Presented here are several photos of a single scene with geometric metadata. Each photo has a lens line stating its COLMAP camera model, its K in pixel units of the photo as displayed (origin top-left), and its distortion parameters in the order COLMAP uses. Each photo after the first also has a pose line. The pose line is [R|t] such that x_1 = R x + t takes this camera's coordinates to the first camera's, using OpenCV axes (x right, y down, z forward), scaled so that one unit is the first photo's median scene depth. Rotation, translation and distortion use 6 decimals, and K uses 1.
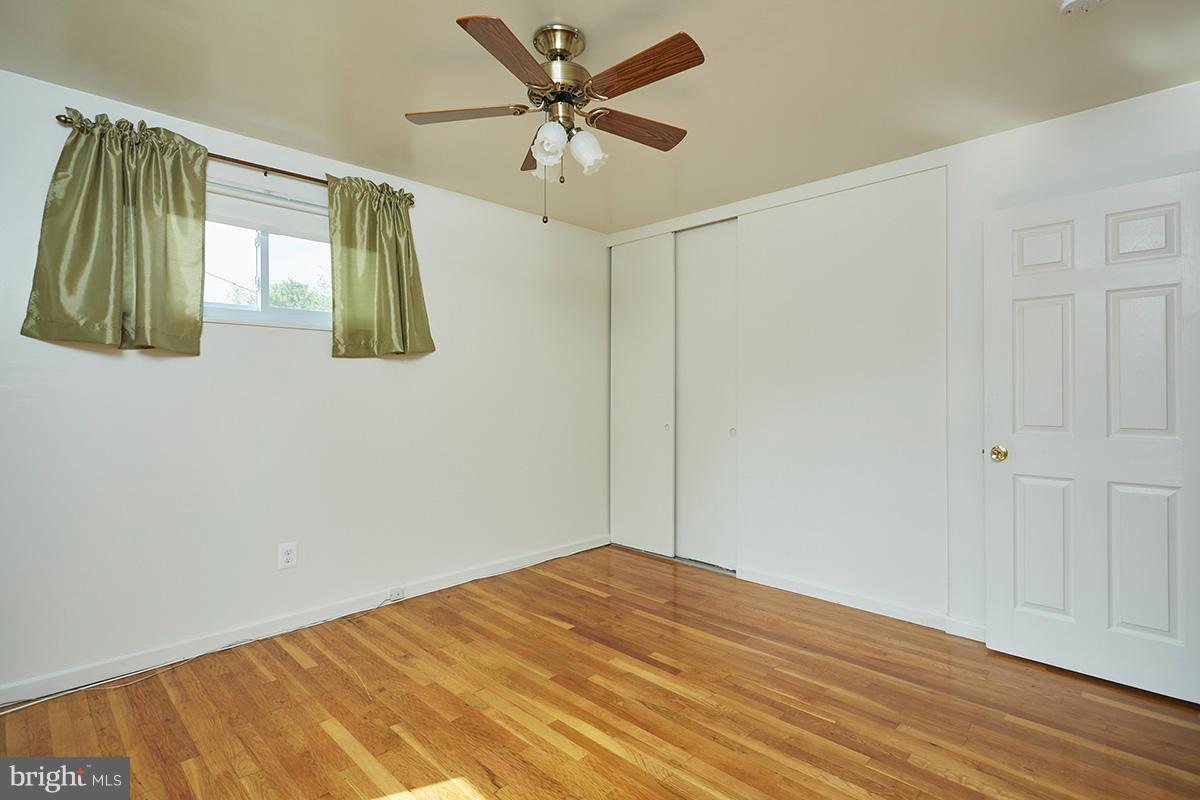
lens RADIAL K [[580.4, 0, 602.3], [0, 580.4, 389.8], [0, 0, 1]] dist [-0.004234, -0.000480]
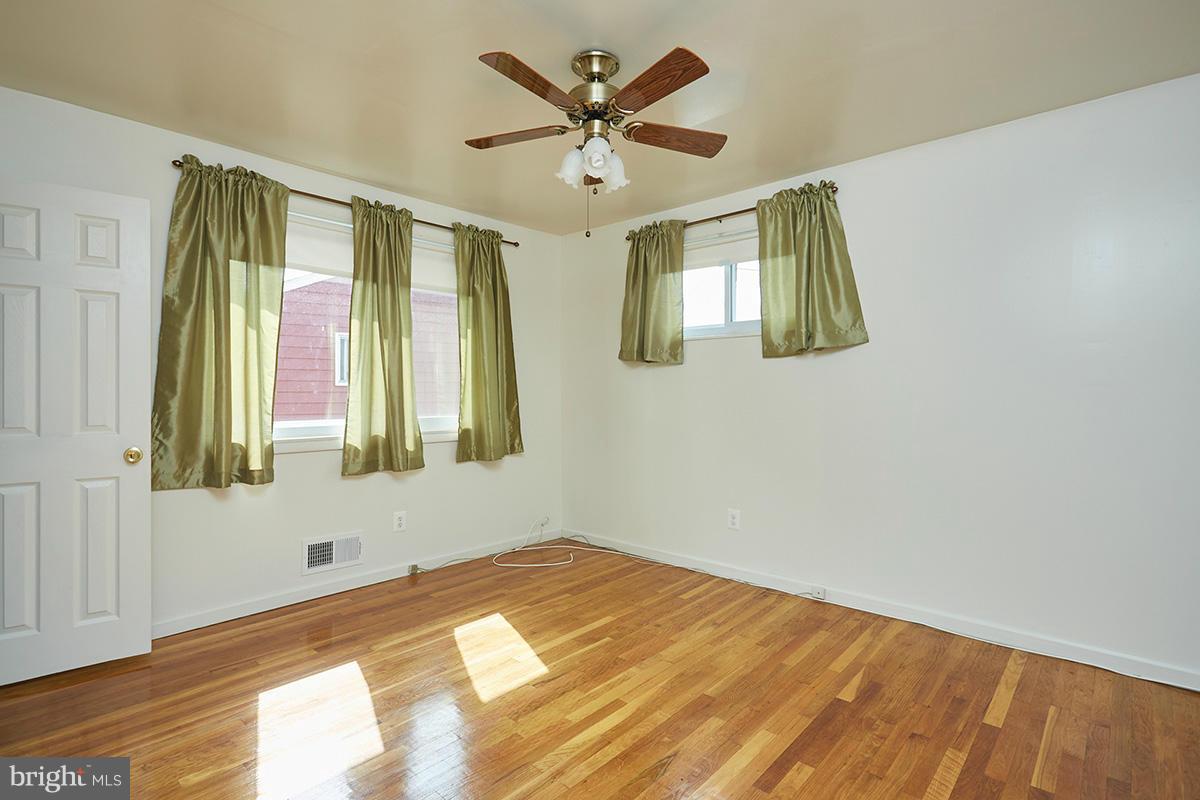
lens RADIAL K [[580.4, 0, 602.3], [0, 580.4, 389.8], [0, 0, 1]] dist [-0.004234, -0.000480]
pose [[0.044465, 0.000554, -0.999011, 0.767062], [0.001922, 0.999998, 0.000640, 0.006062], [0.999009, -0.001949, 0.044464, 0.729986]]
